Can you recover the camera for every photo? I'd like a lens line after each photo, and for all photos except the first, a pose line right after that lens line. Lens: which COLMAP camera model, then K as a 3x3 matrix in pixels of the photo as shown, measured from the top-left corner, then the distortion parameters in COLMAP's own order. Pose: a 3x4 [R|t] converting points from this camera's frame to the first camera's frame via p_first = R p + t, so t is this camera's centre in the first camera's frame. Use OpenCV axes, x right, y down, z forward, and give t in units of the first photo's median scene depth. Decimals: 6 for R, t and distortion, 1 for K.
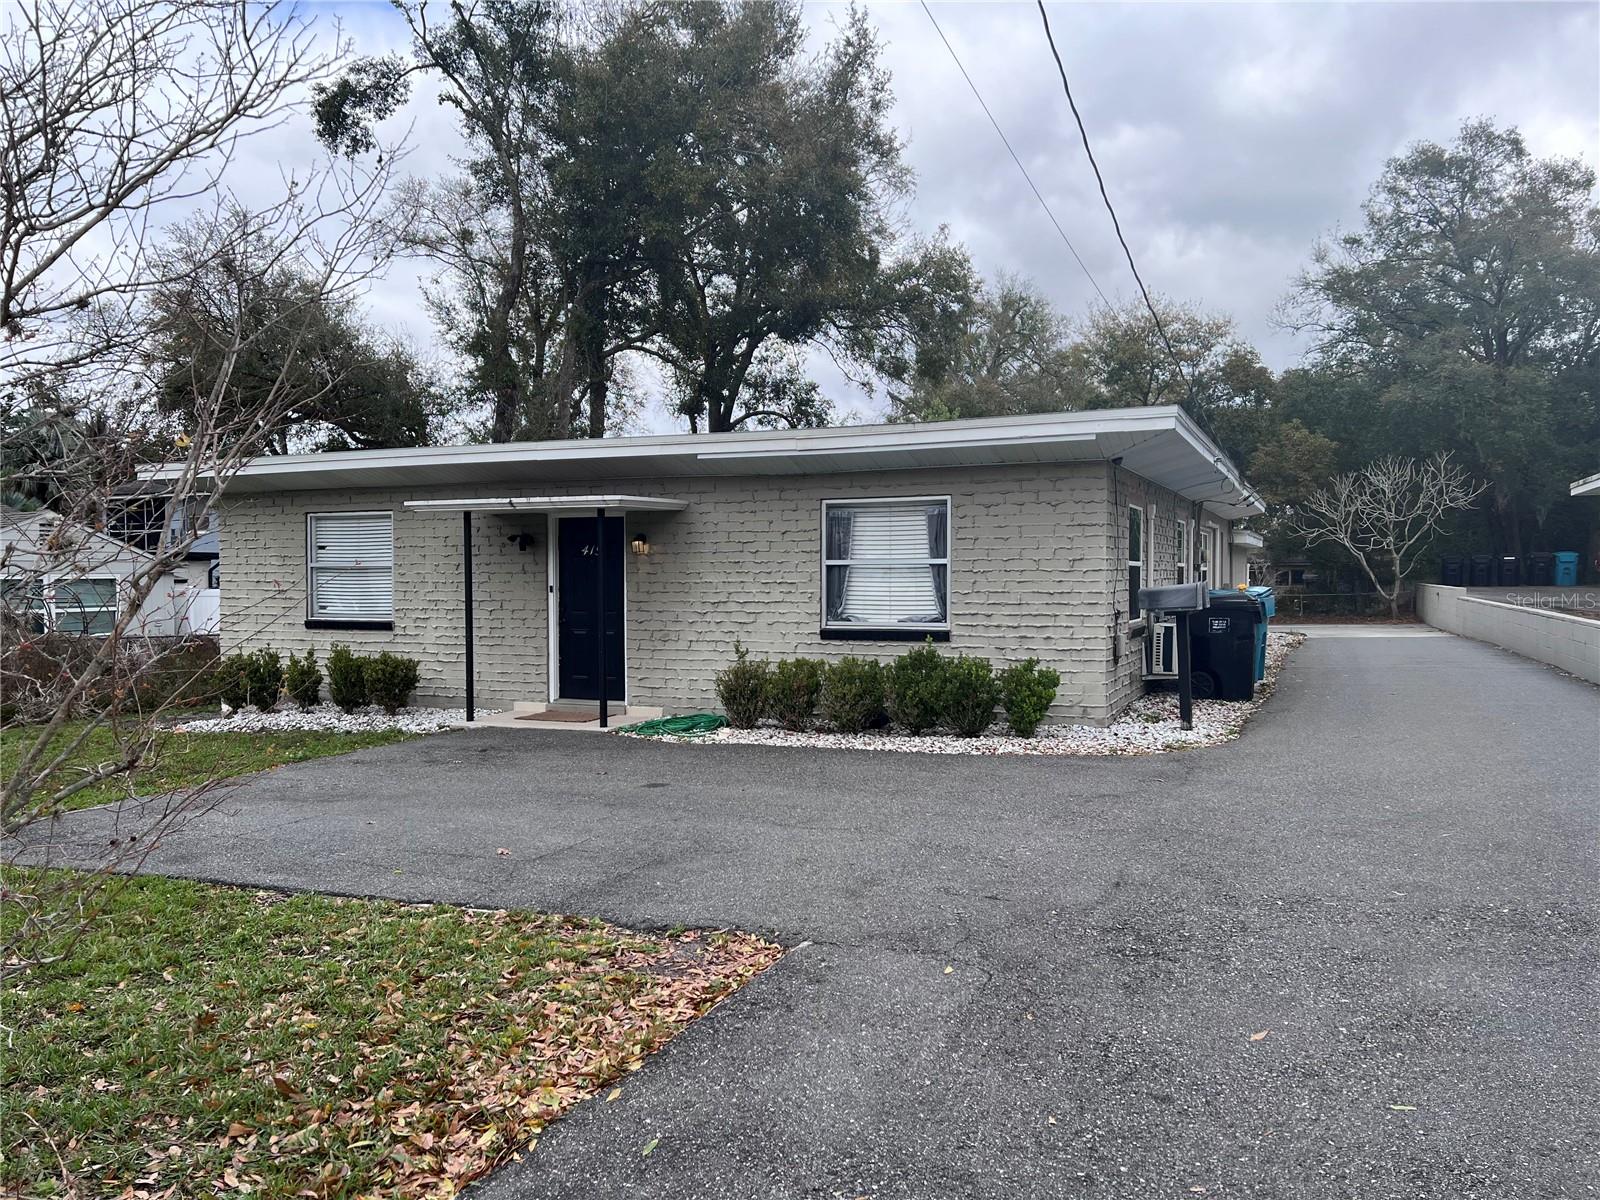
lens RADIAL K [[1189.4, 0, 785.0], [0, 1189.4, 607.7], [0, 0, 1]] dist [0.061396, -0.054887]
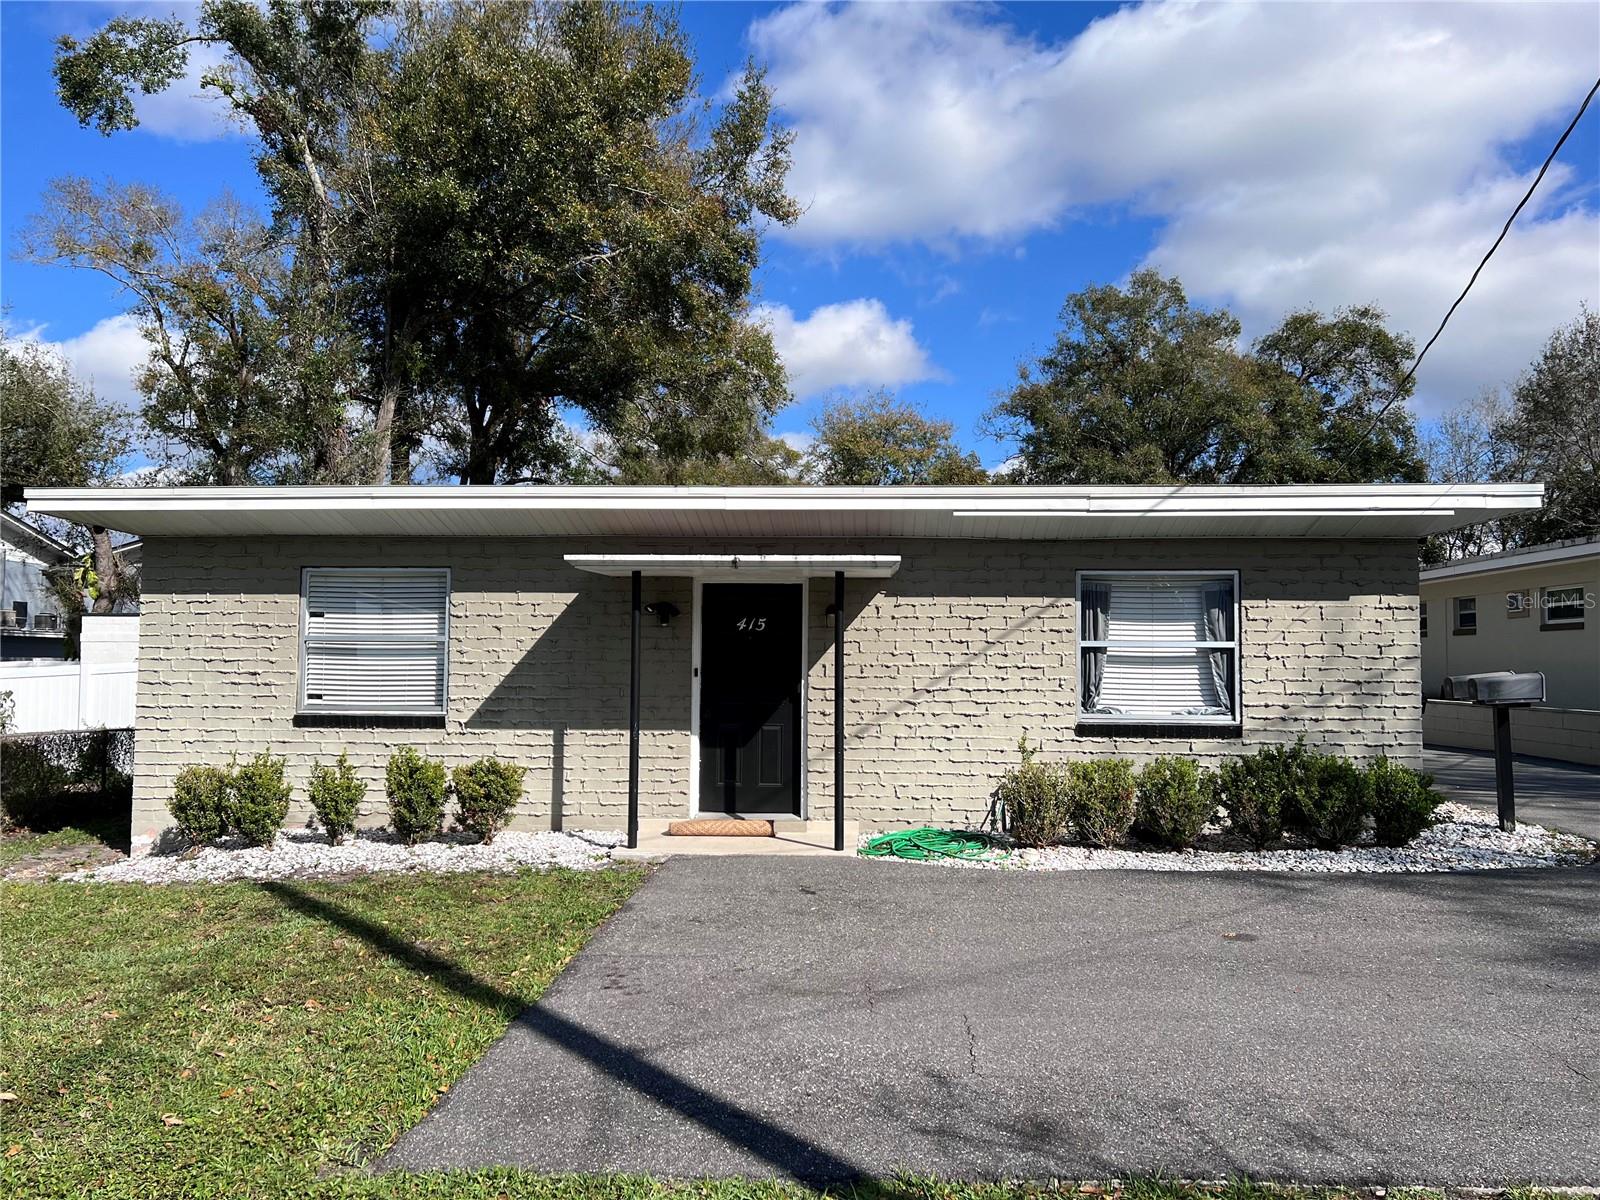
lens RADIAL K [[1189.4, 0, 784.0], [0, 1189.4, 610.9], [0, 0, 1]] dist [0.061396, -0.054887]
pose [[0.942206, 0.024602, 0.334129, -0.384969], [-0.001176, 0.997537, -0.070130, -0.001385], [-0.335031, 0.065684, 0.939915, 0.225823]]
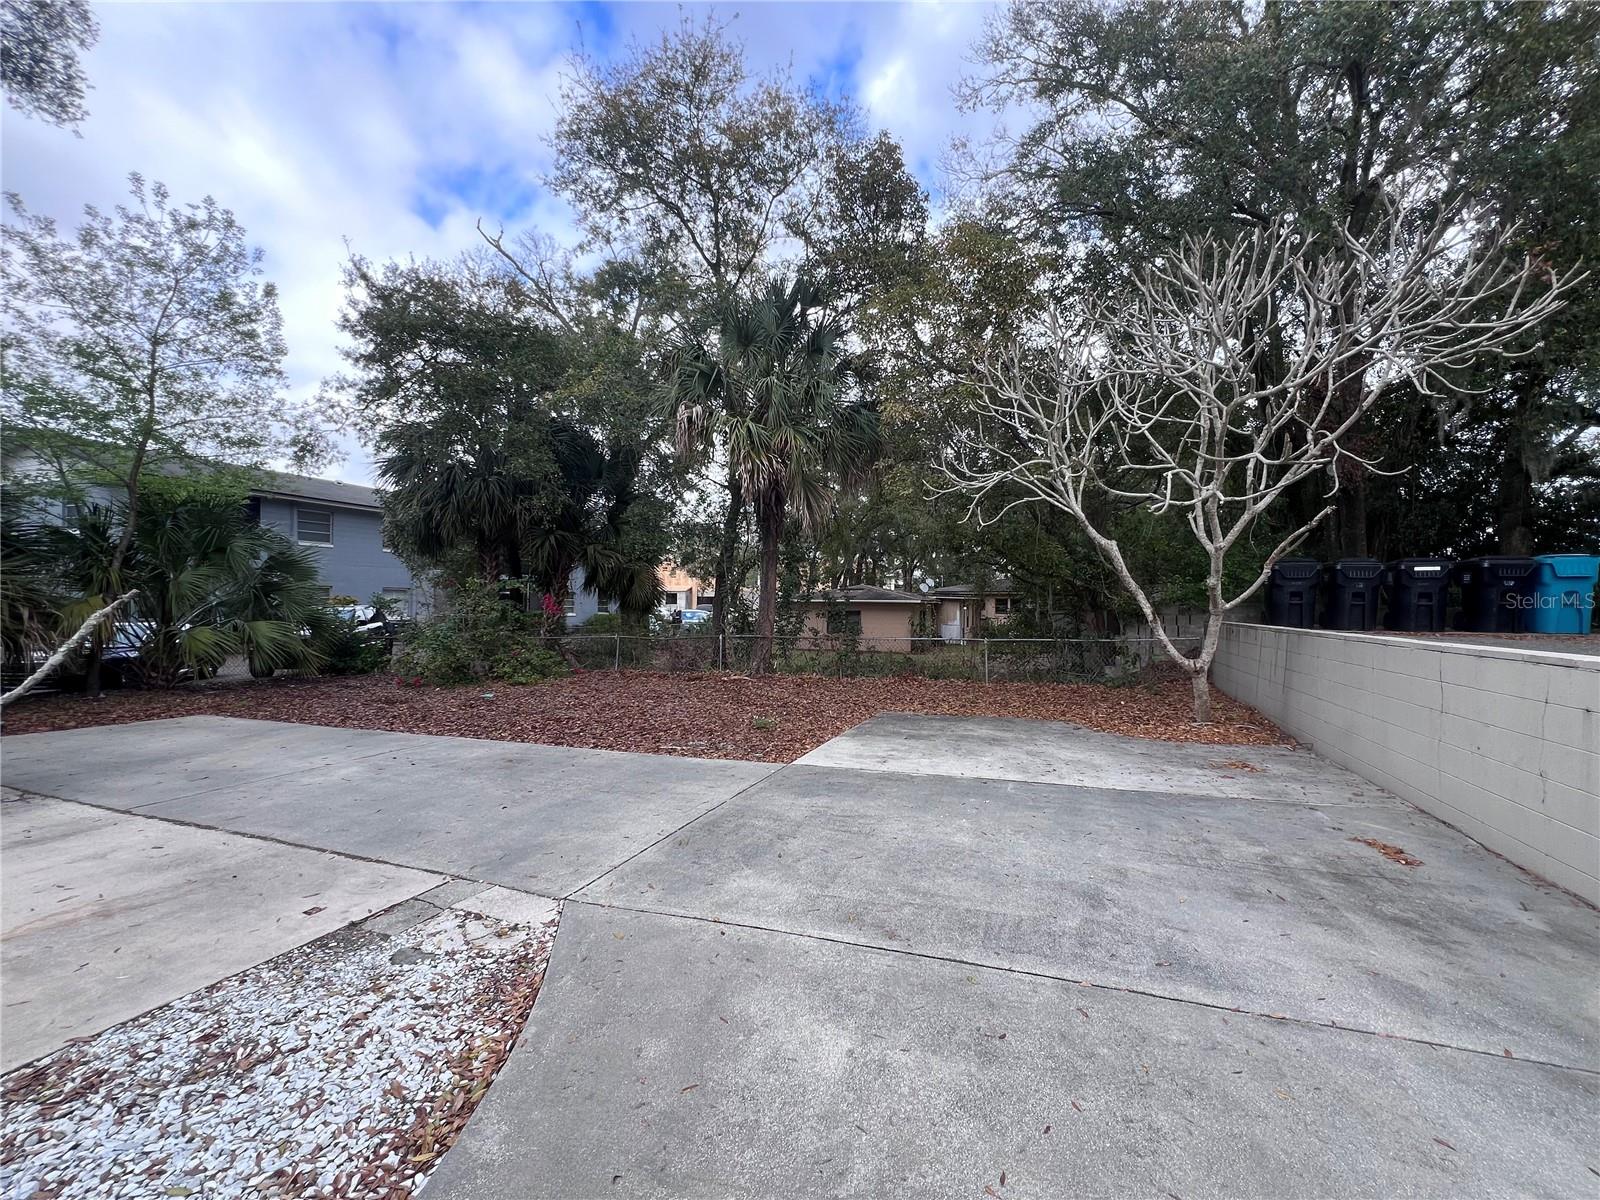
lens RADIAL K [[648.9, 0, 803.0], [0, 648.9, 599.4], [0, 0, 1]] dist [-0.018767, -0.000170]
pose [[0.998662, 0.013996, 0.049777, 1.105898], [-0.012312, 0.999347, -0.033985, -0.057469], [-0.050220, 0.033326, 0.998182, 2.384949]]
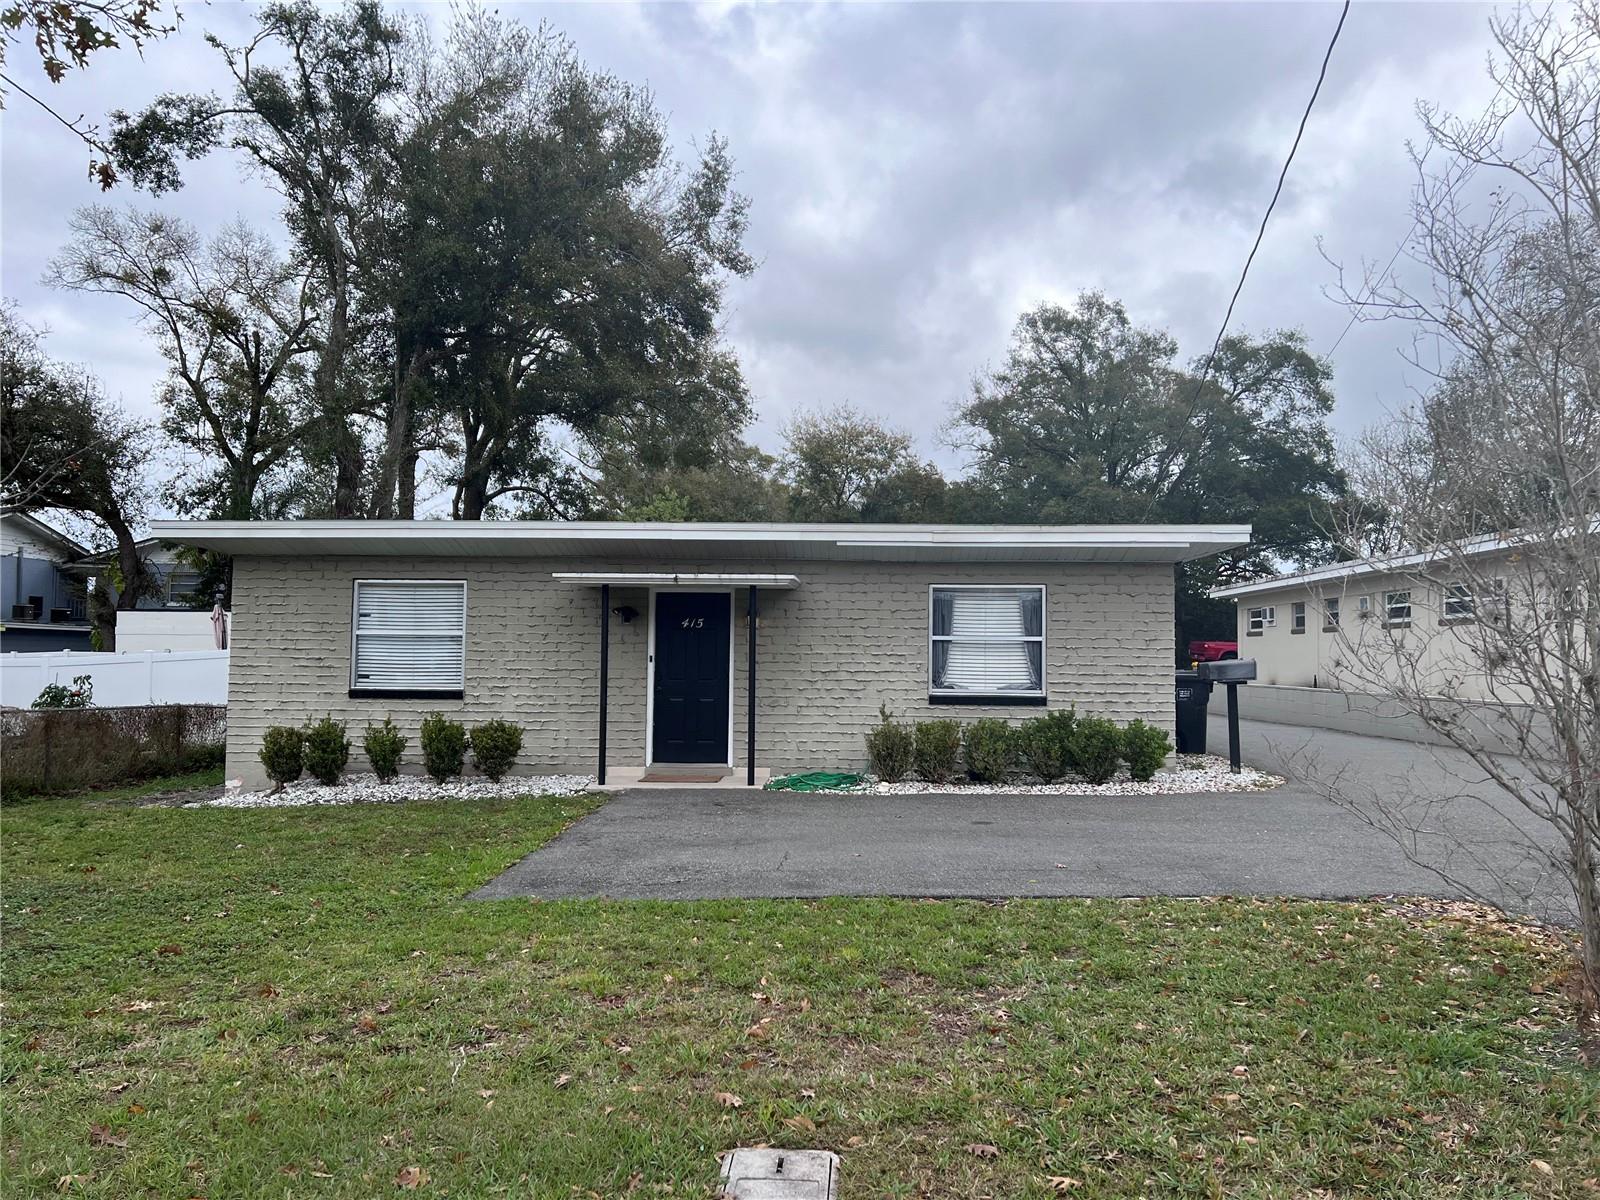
lens RADIAL K [[1189.4, 0, 792.4], [0, 1189.4, 604.6], [0, 0, 1]] dist [0.061396, -0.054887]
pose [[0.935536, 0.028126, 0.352110, -0.430043], [-0.003229, 0.997464, -0.071096, 0.010556], [-0.353217, 0.065376, 0.933255, -0.034916]]
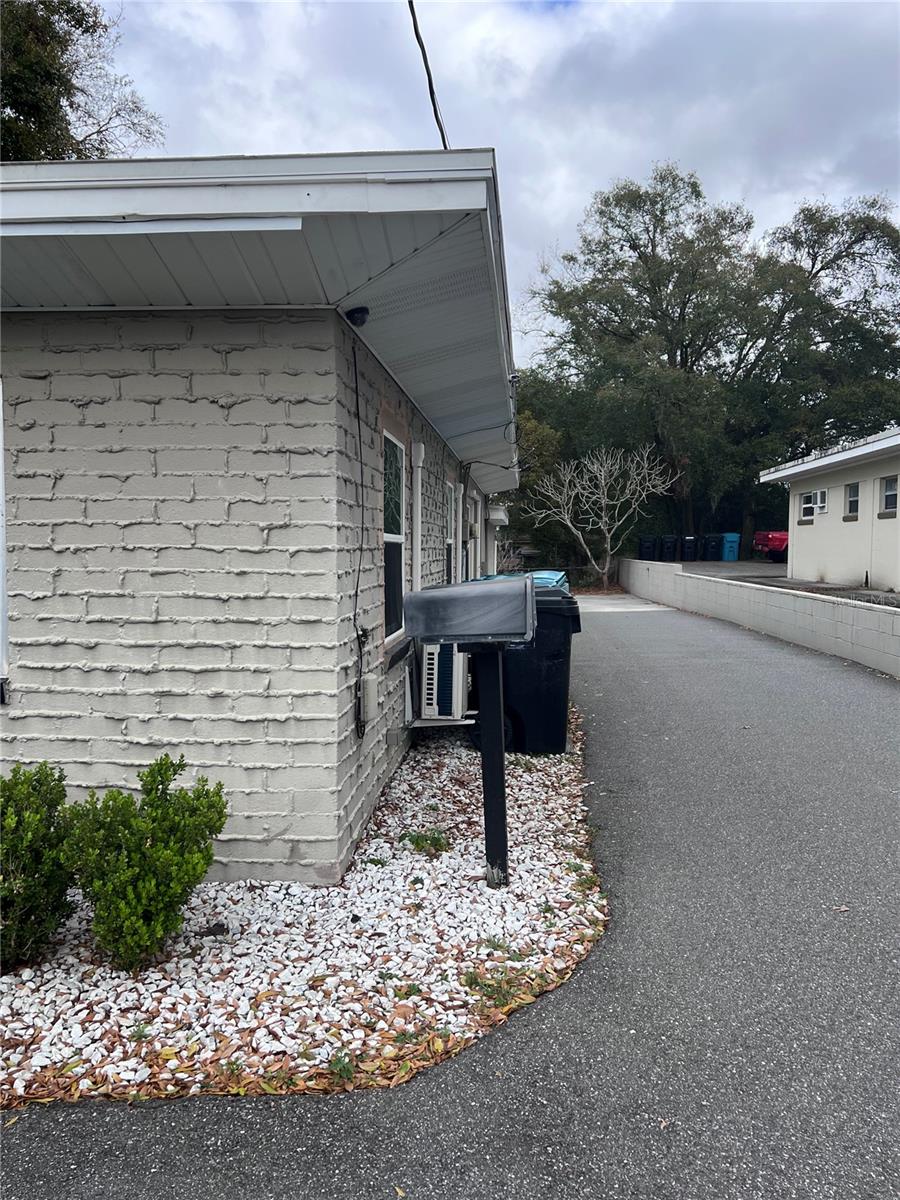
lens RADIAL K [[985.5, 0, 437.1], [0, 985.5, 599.8], [0, 0, 1]] dist [0.044721, -0.007730]
pose [[0.945291, -0.010287, 0.326067, 0.139142], [0.002018, 0.999668, 0.025689, -0.016845], [-0.326223, -0.023625, 0.944998, 0.480885]]
